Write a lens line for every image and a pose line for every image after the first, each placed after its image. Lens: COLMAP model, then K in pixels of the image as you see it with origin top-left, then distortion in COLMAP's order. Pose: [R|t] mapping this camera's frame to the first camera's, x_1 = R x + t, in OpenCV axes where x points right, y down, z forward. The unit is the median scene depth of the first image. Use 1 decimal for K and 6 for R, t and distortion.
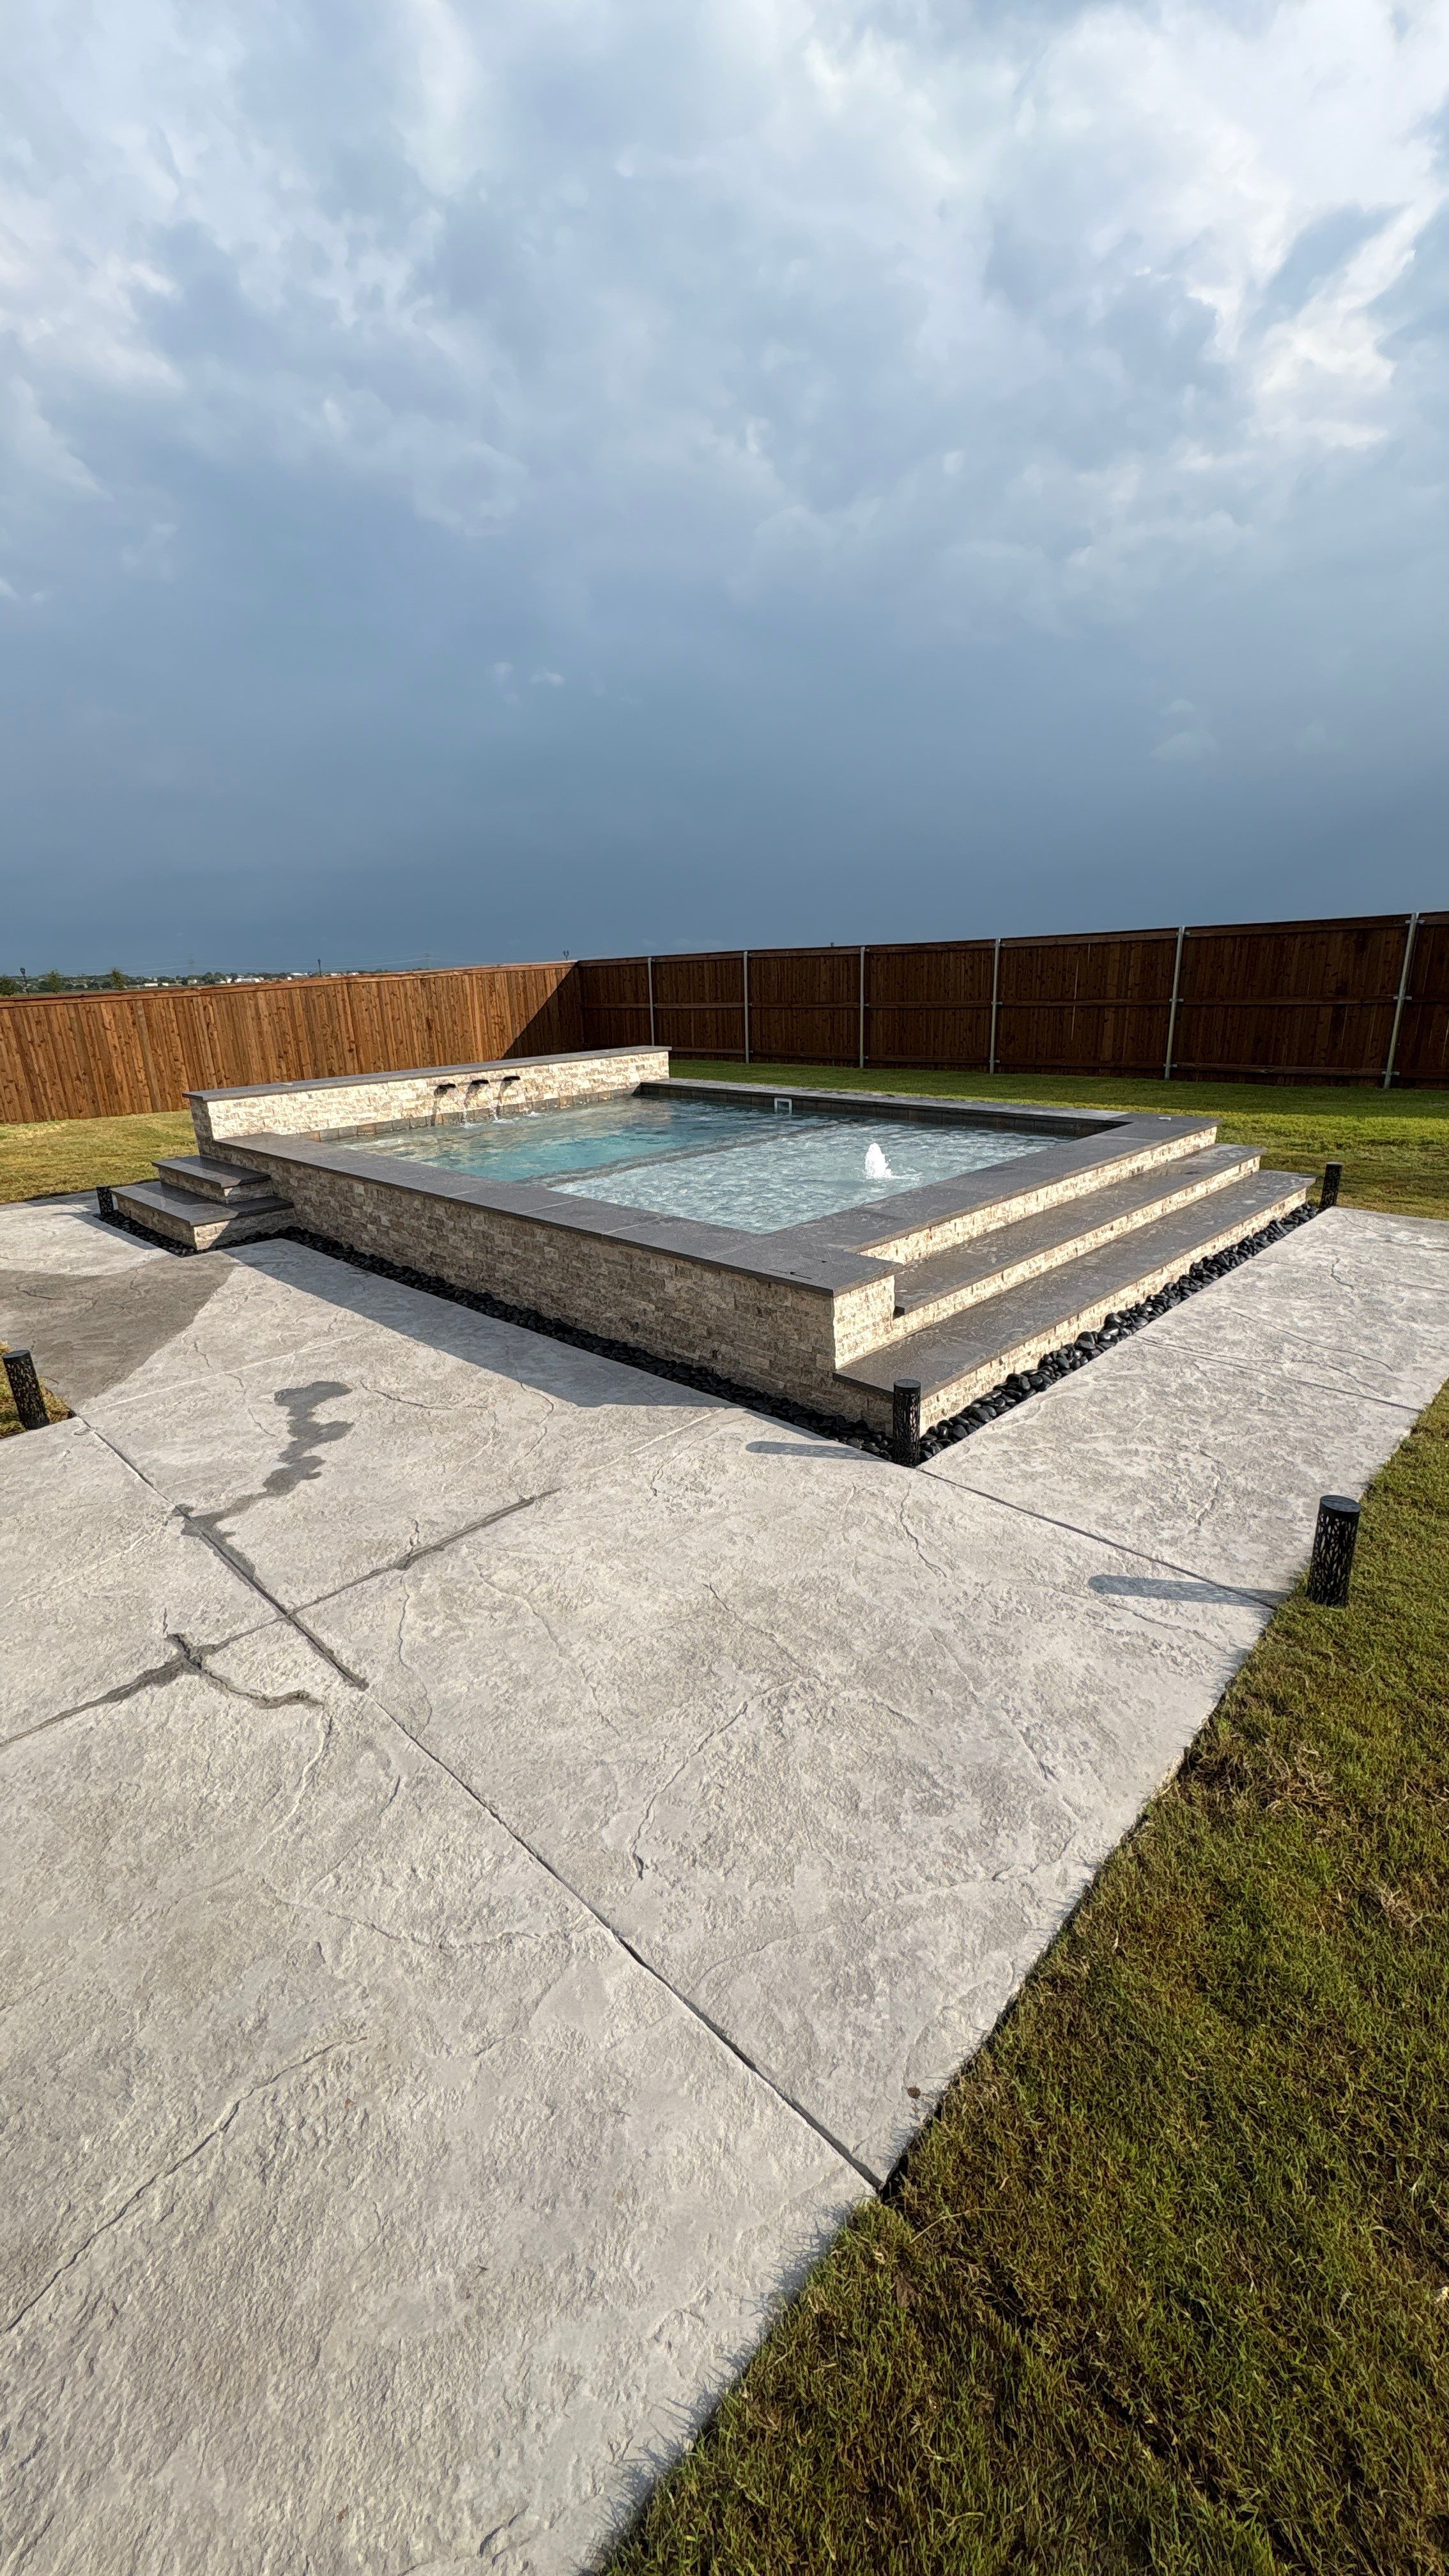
lens RADIAL K [[1004.3, 0, 724.5], [0, 1004.3, 1288.0], [0, 0, 1]] dist [0.024811, 0.000001]
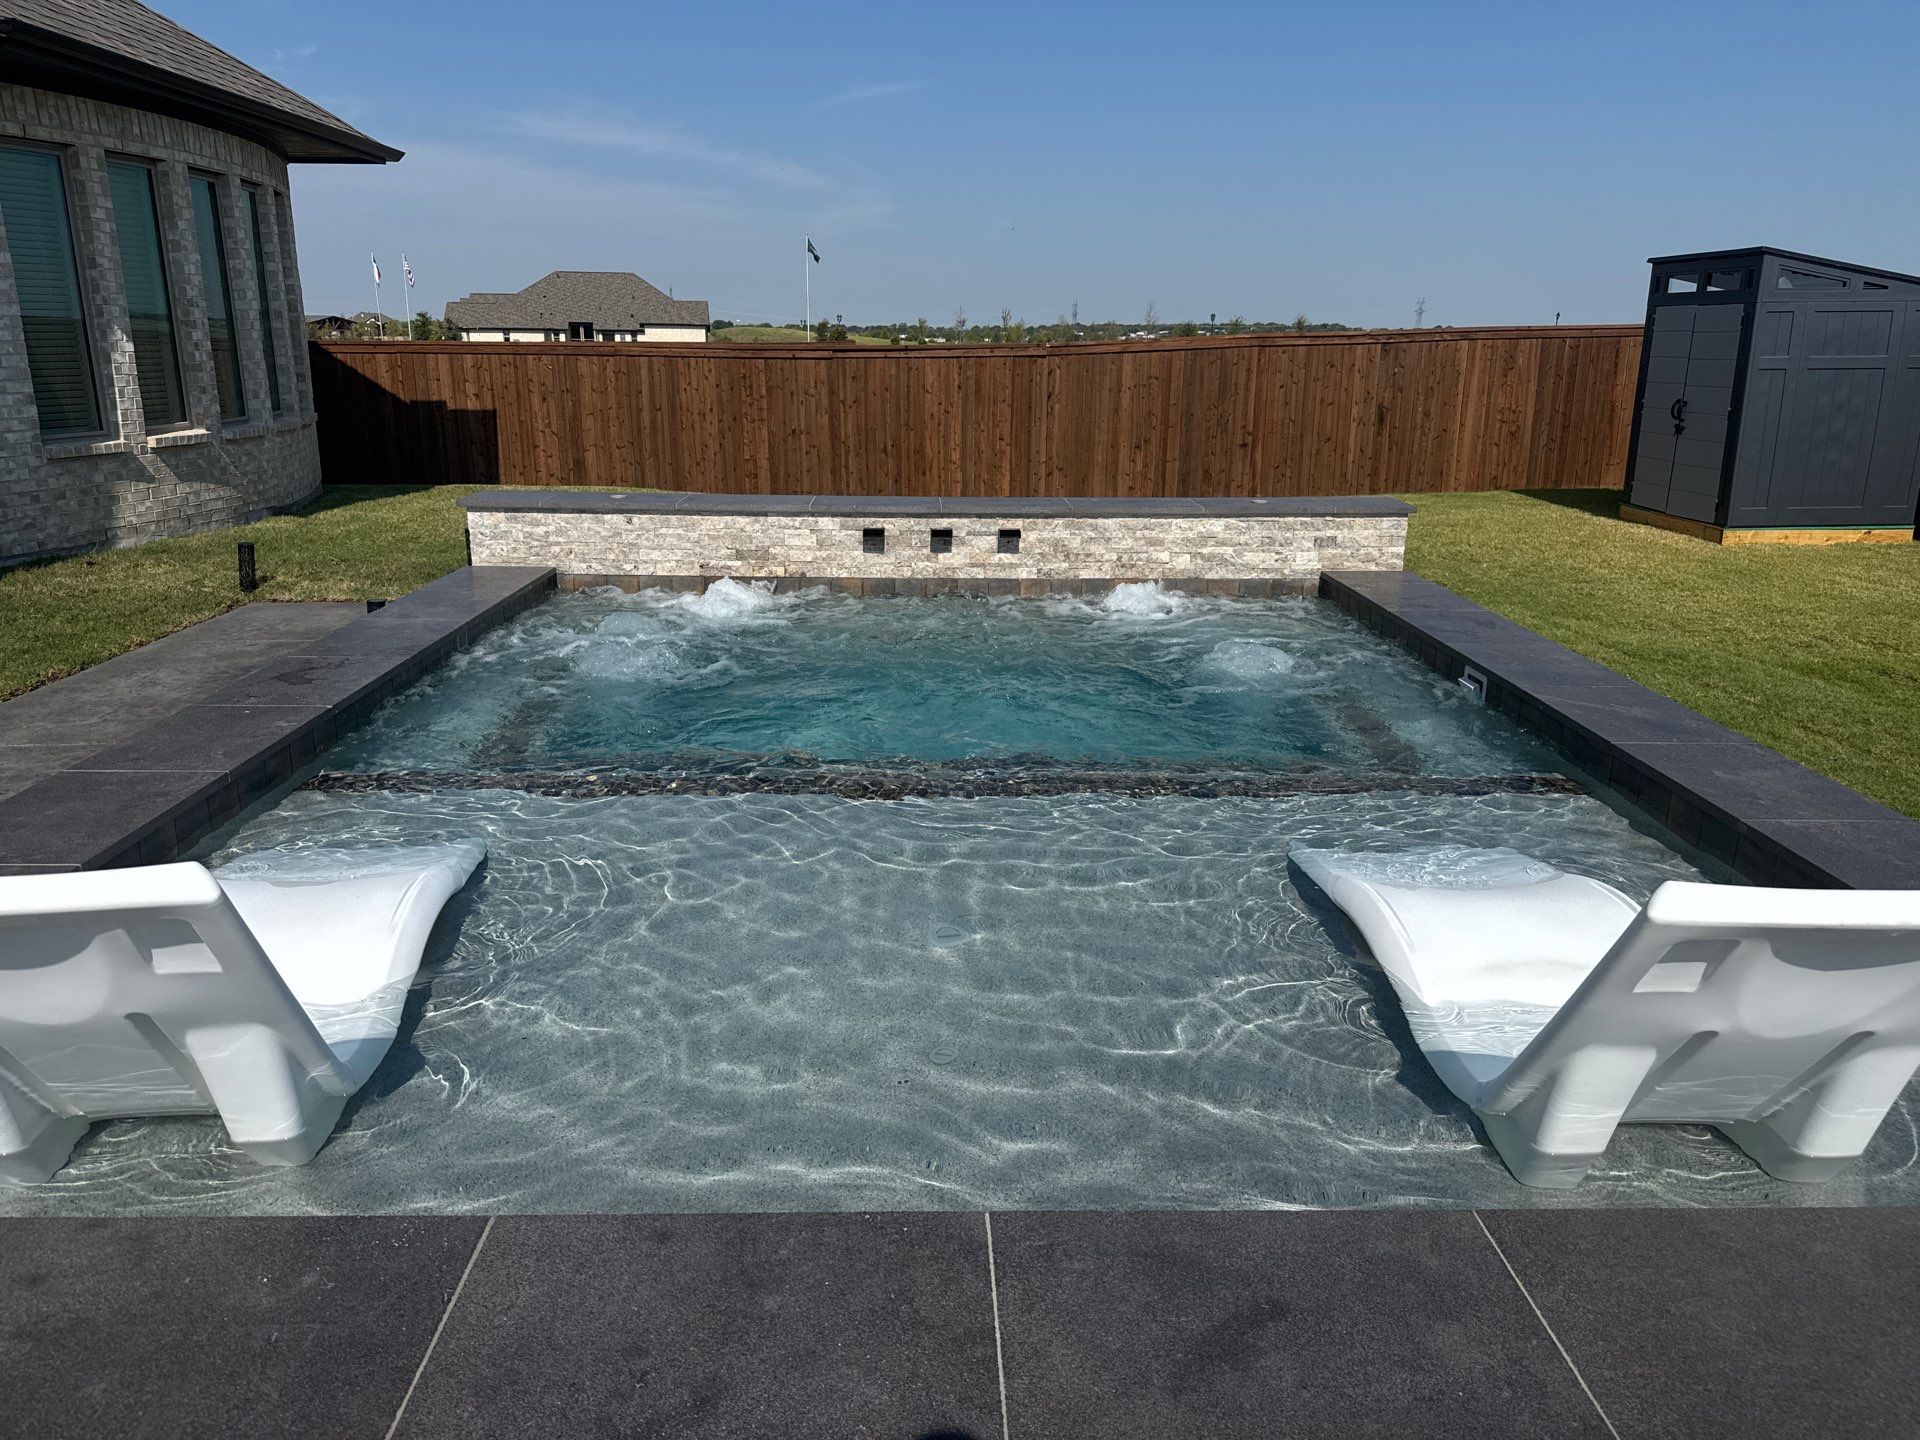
lens RADIAL K [[1406.2, 0, 960.0], [0, 1406.2, 720.0], [0, 0, 1]] dist [0.071894, -0.000370]
pose [[0.715987, 0.225808, -0.660585, 0.269648], [-0.245940, 0.967167, 0.064041, -0.137161], [0.653357, 0.116612, 0.748015, 0.376383]]
